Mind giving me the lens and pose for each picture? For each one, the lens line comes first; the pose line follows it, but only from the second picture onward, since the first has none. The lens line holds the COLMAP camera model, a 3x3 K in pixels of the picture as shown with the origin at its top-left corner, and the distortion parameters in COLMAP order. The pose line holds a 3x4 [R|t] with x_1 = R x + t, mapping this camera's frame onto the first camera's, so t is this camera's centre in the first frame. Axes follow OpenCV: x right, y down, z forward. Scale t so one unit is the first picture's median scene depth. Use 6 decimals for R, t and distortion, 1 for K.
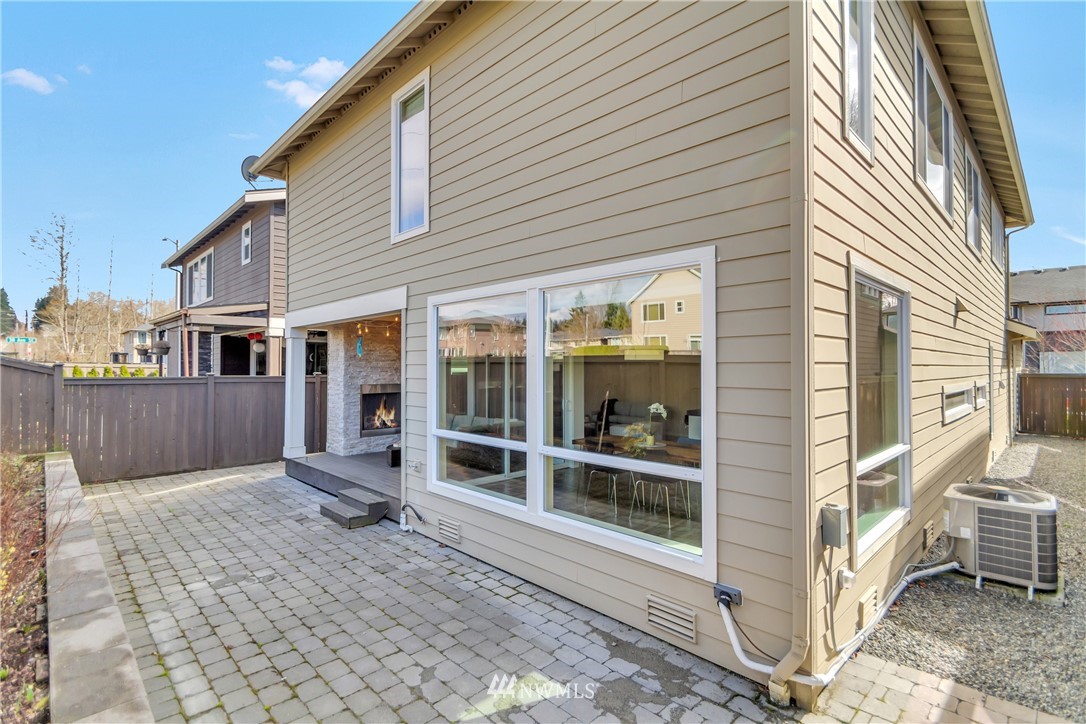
lens RADIAL K [[508.7, 0, 540.7], [0, 508.7, 355.8], [0, 0, 1]] dist [-0.000494, -0.000574]
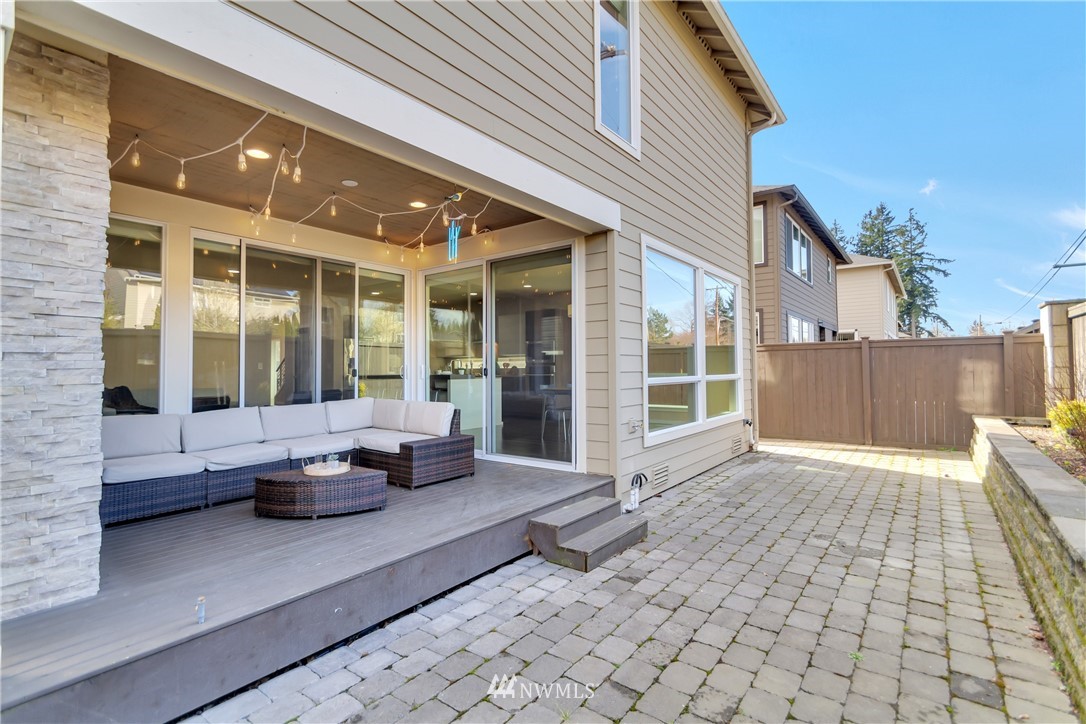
lens RADIAL K [[508.7, 0, 540.7], [0, 508.7, 355.8], [0, 0, 1]] dist [-0.000494, -0.000574]
pose [[-0.138313, 0.026411, 0.990036, -1.218178], [-0.009823, 0.999559, -0.028038, 0.144063], [-0.990340, -0.013604, -0.137992, 1.460436]]
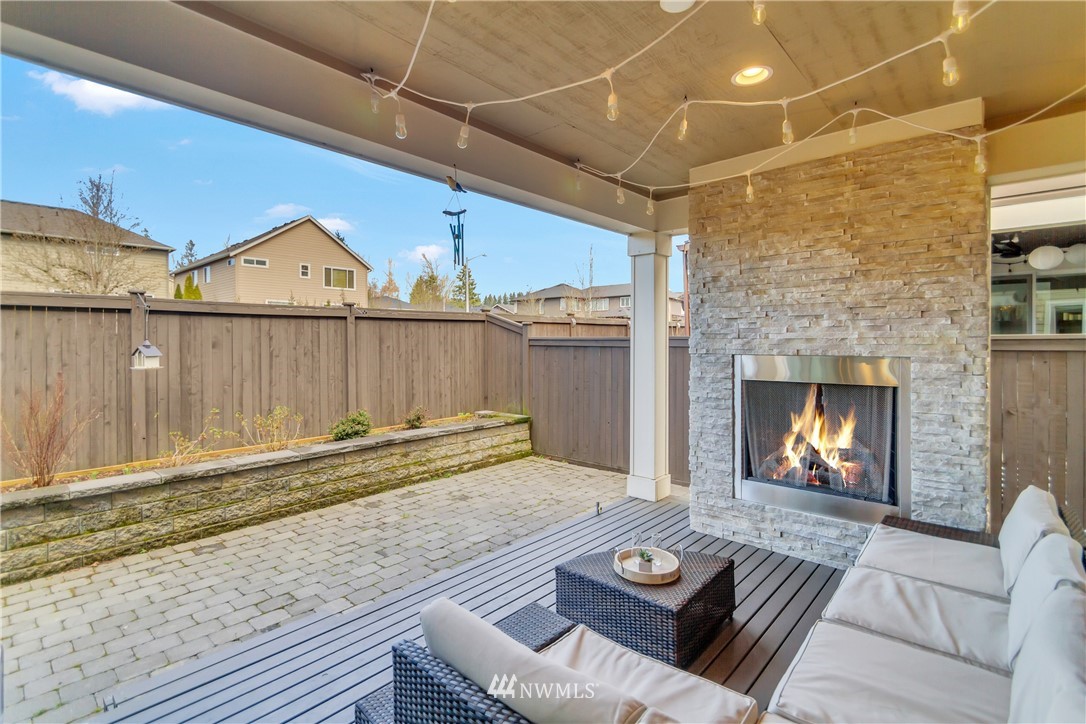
lens RADIAL K [[509.1, 0, 543.1], [0, 509.1, 346.5], [0, 0, 1]] dist [-0.000327, 0.000053]
pose [[0.069489, 0.007362, -0.997556, 0.011800], [0.024660, 0.999655, 0.009096, 0.081169], [0.997278, -0.025232, 0.069284, 1.535514]]
